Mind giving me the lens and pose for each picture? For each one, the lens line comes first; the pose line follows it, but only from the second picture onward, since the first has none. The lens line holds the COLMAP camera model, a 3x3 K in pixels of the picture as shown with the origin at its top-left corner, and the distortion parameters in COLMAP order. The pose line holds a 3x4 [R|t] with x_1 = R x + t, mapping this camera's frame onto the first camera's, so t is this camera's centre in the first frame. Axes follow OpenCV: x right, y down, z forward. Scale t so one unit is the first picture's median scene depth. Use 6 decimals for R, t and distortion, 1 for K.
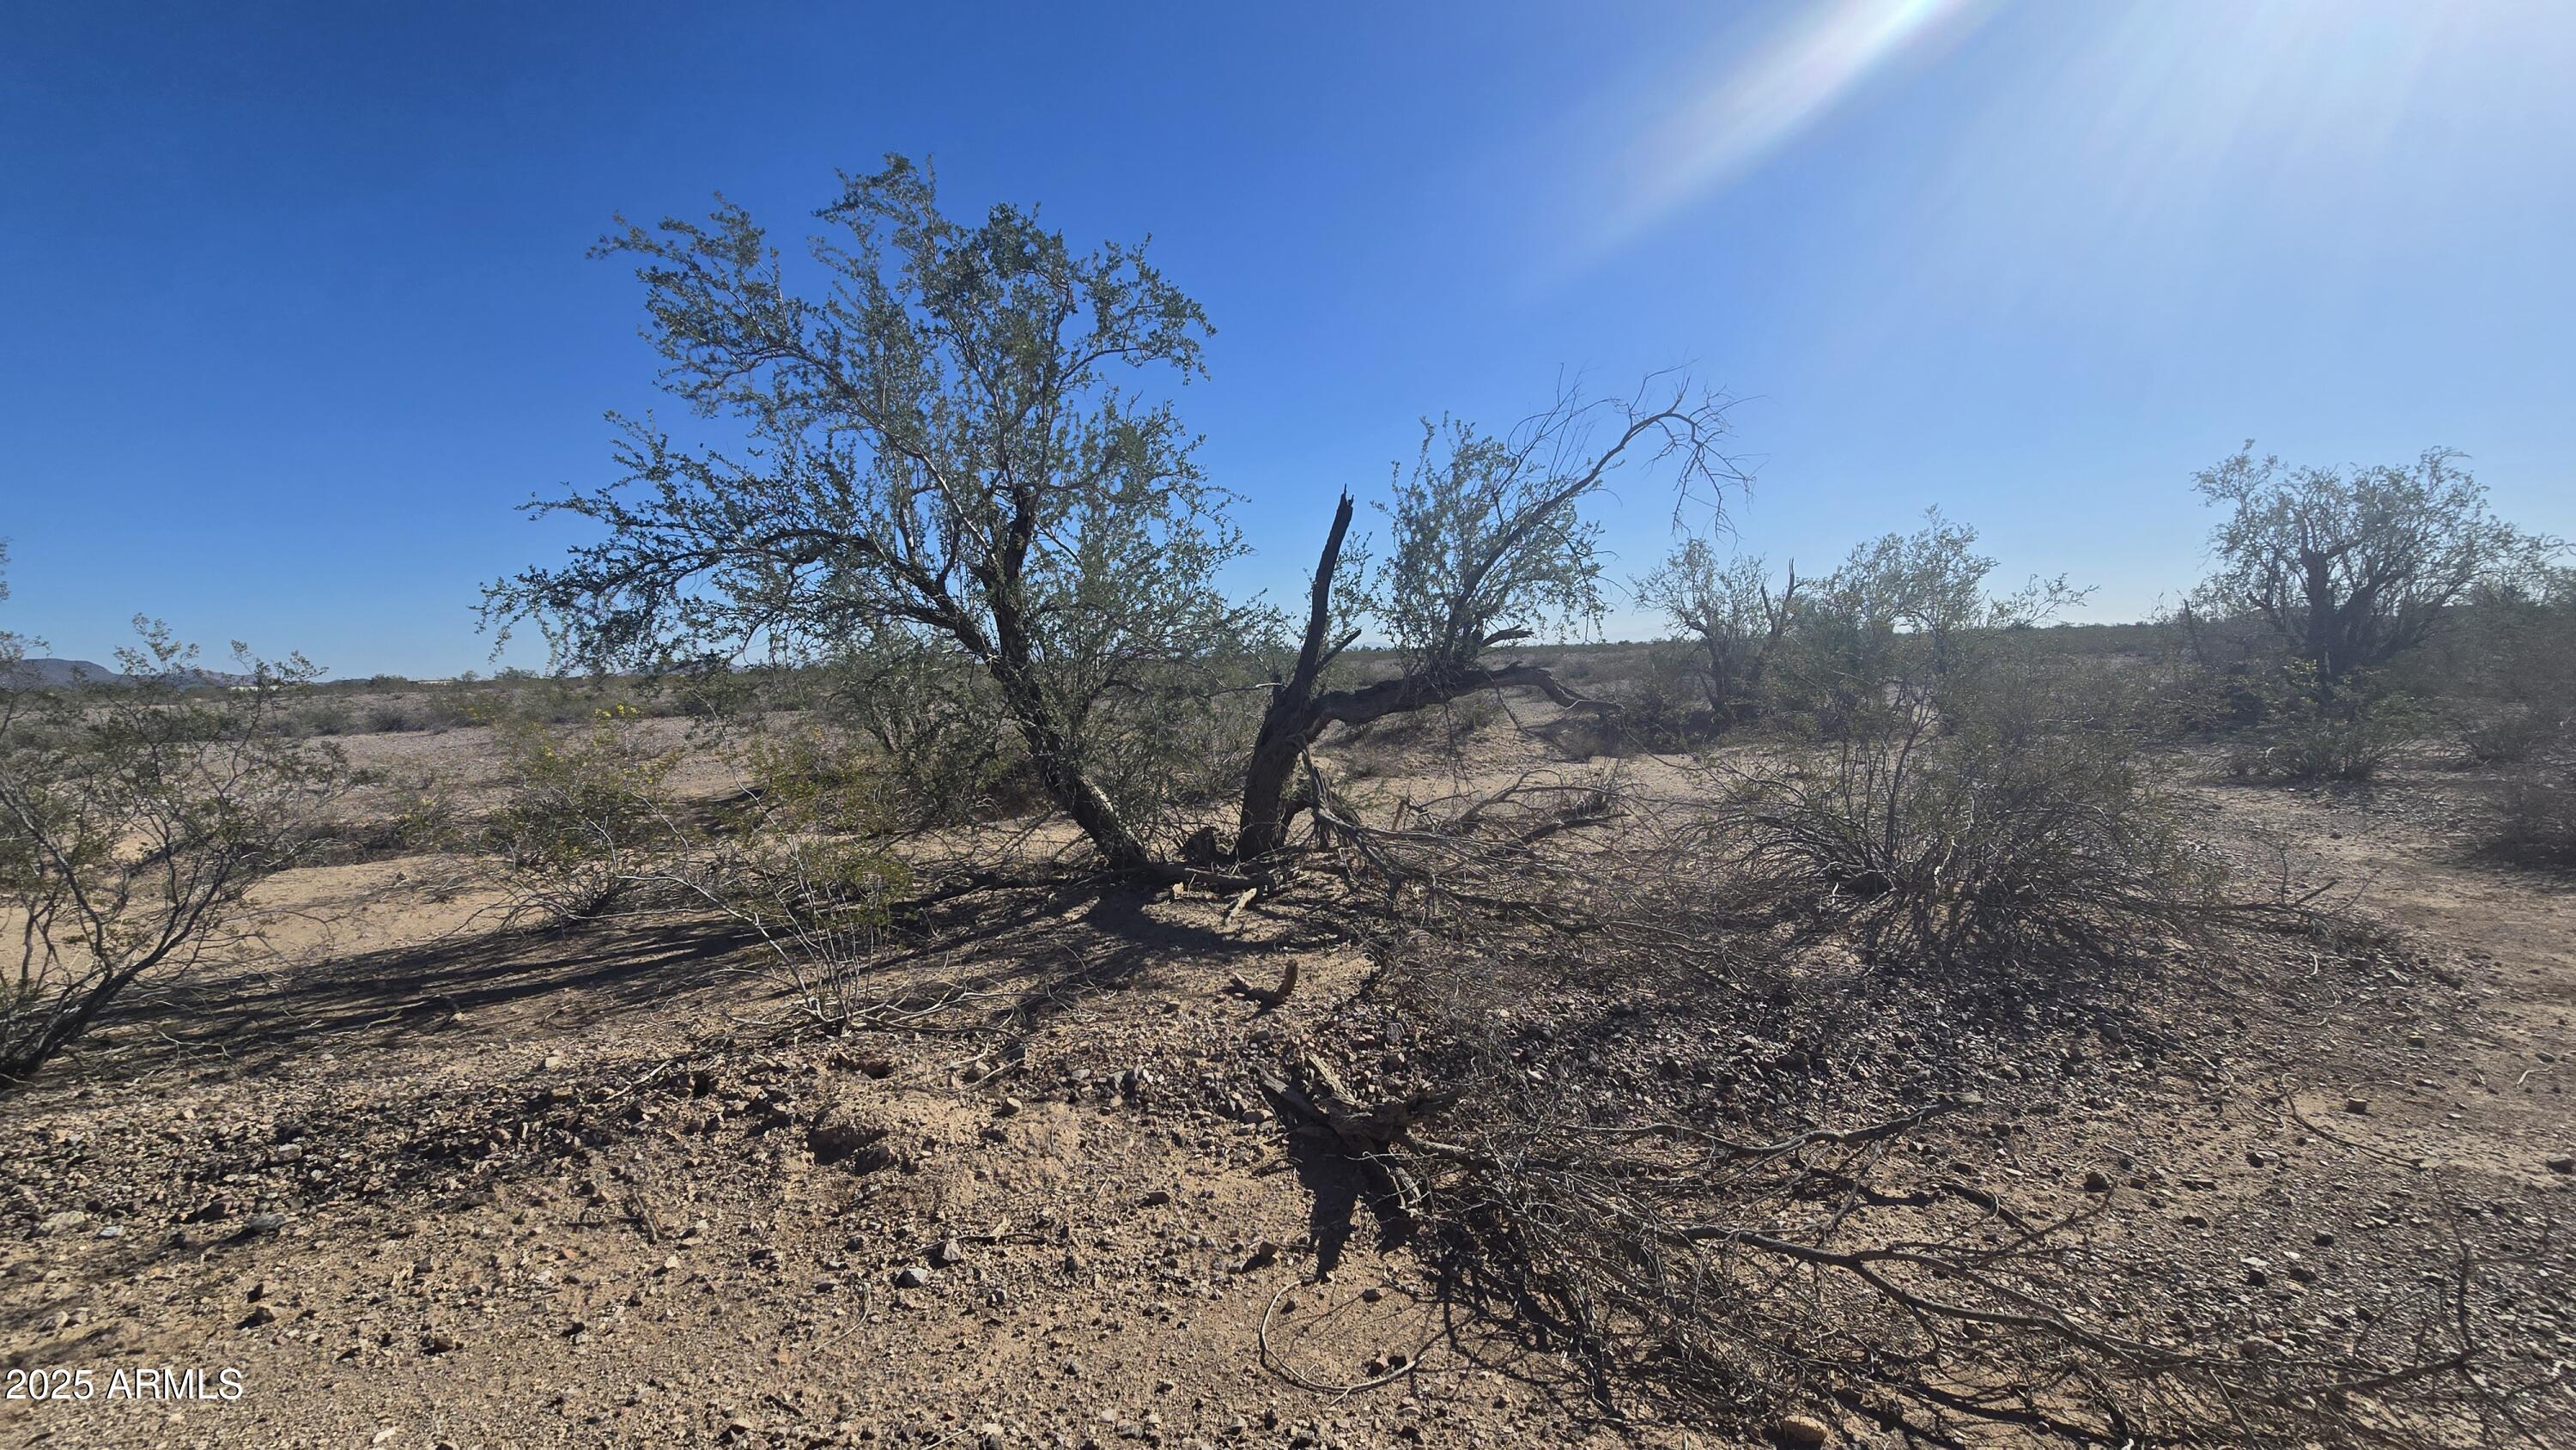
lens RADIAL K [[1031.9, 0, 1293.1], [0, 1031.9, 717.8], [0, 0, 1]] dist [-0.006054, 0.003209]
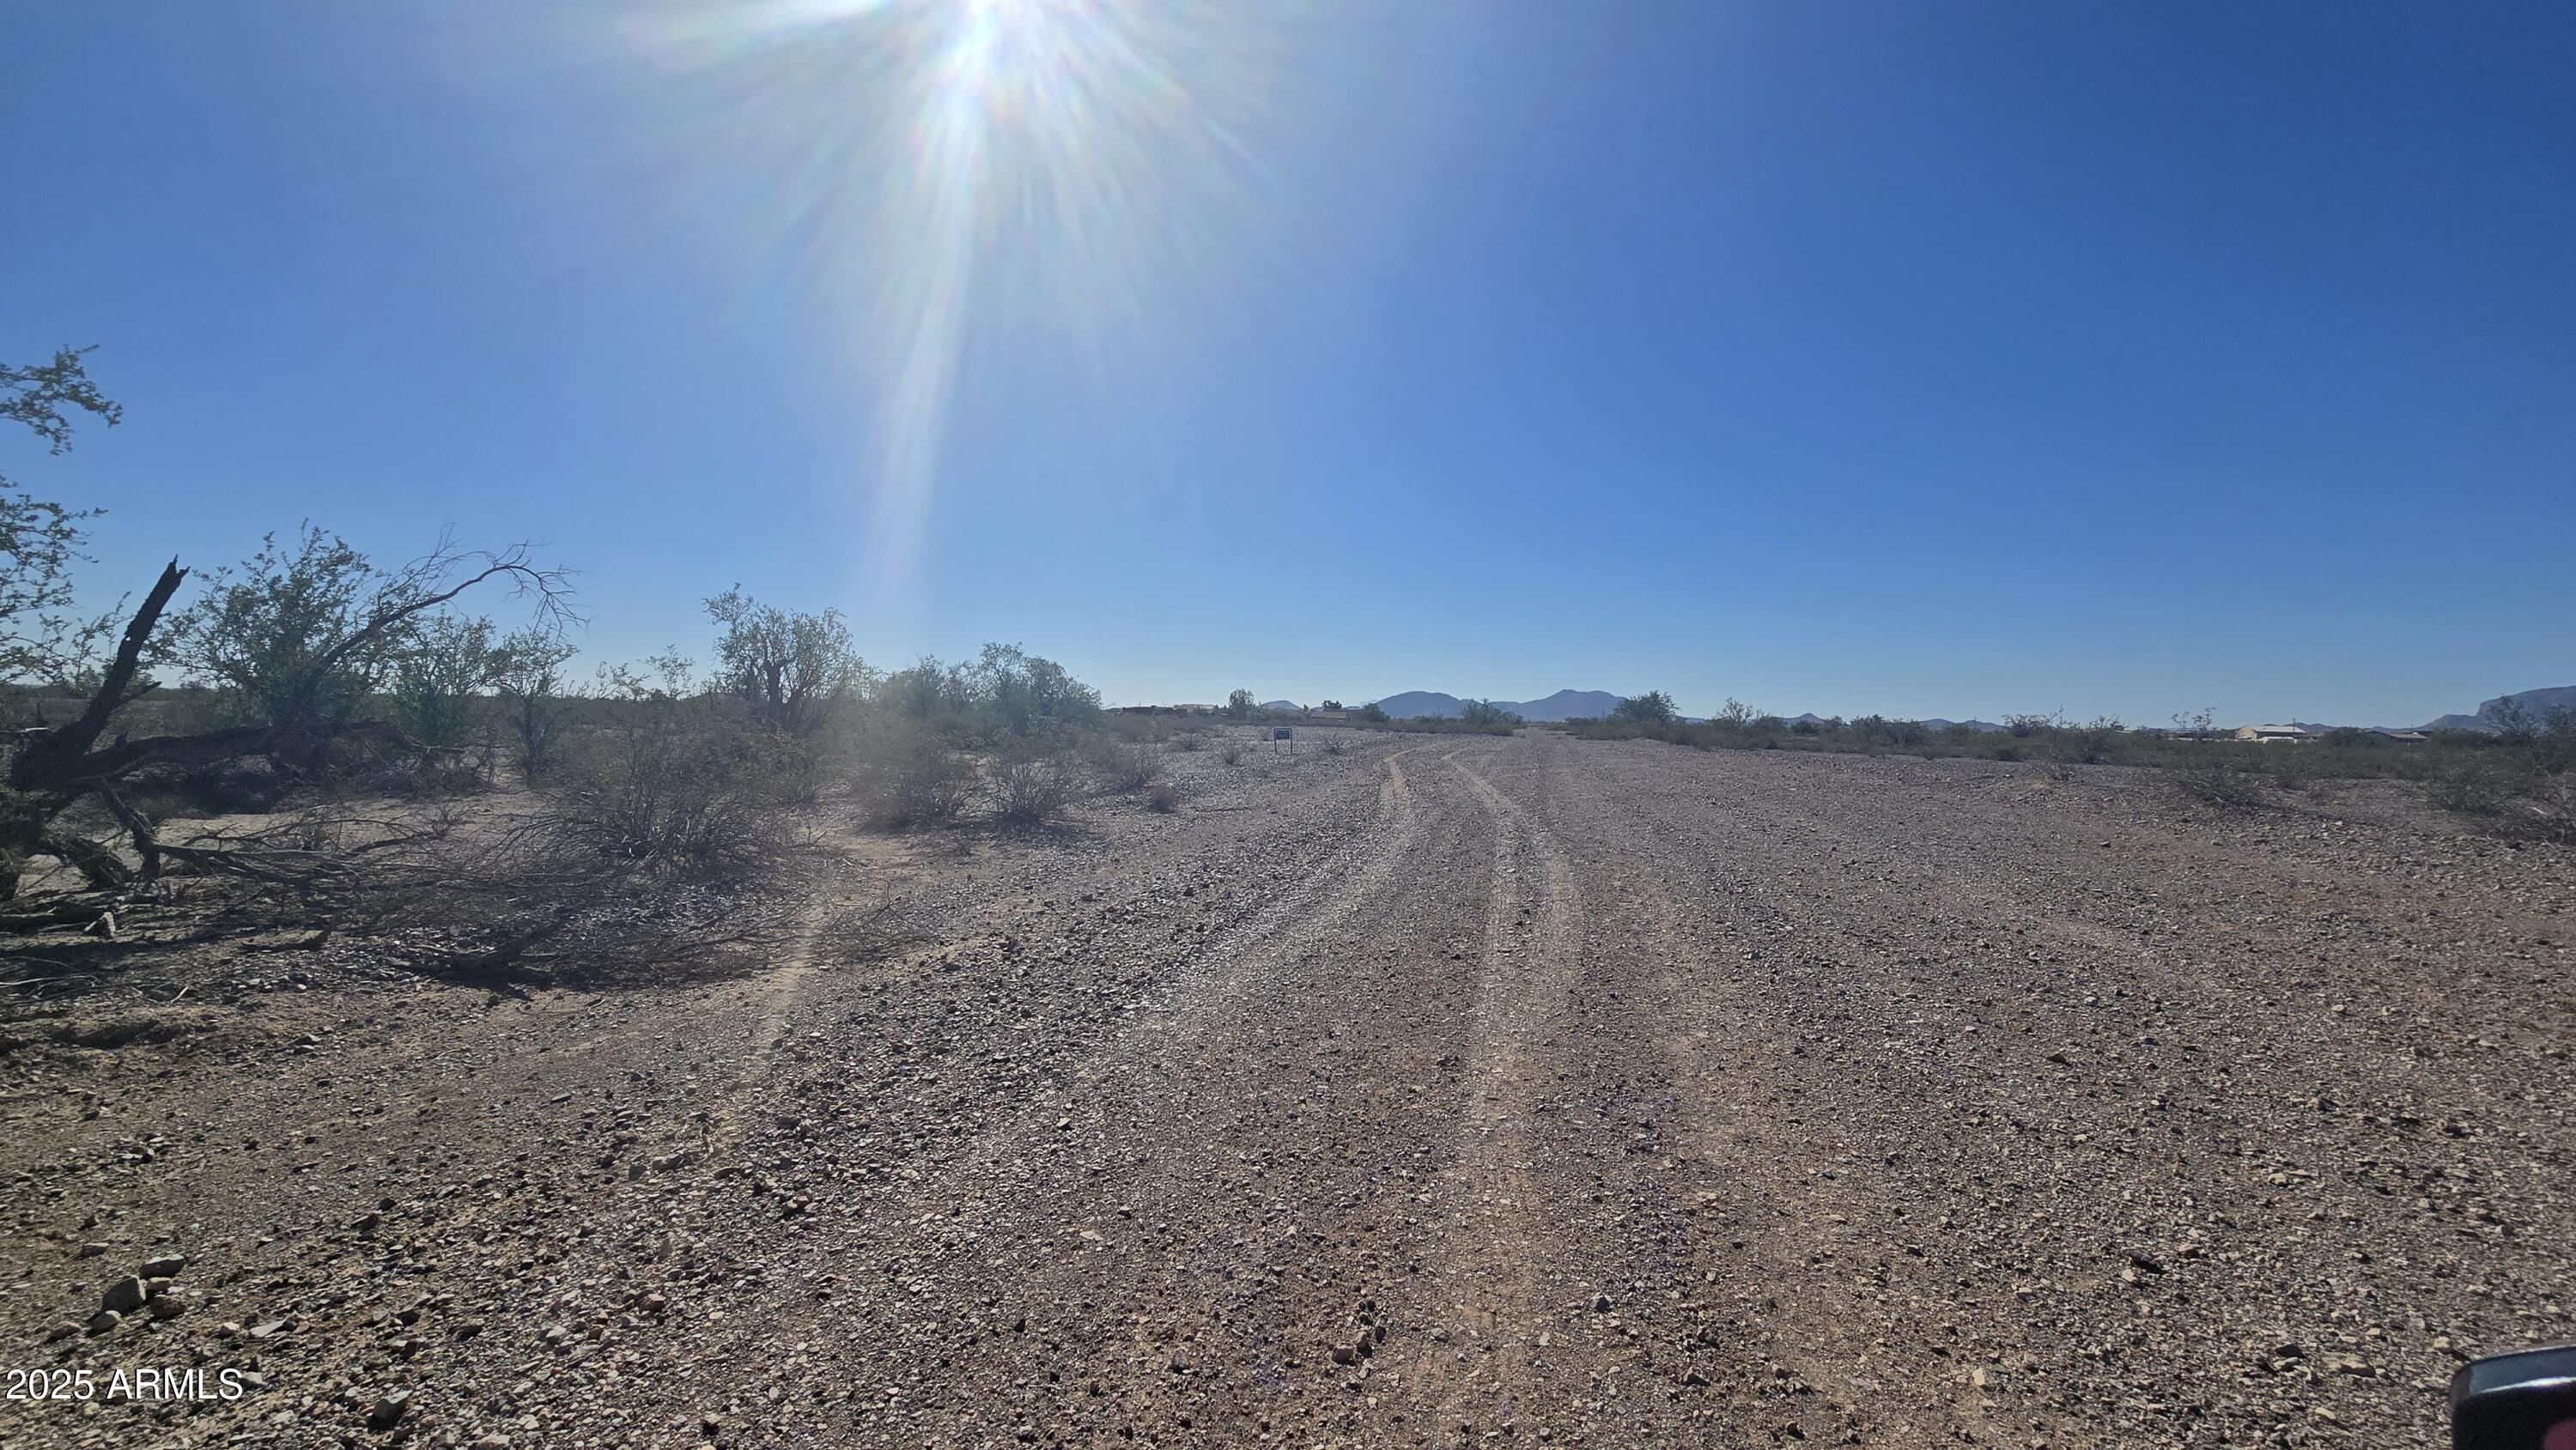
lens RADIAL K [[1031.9, 0, 1287.4], [0, 1031.9, 728.2], [0, 0, 1]] dist [-0.006054, 0.003209]
pose [[0.297114, 0.031868, 0.954310, -0.741852], [0.022173, 0.998943, -0.040262, 0.041092], [-0.954585, 0.033122, 0.296093, -0.556779]]
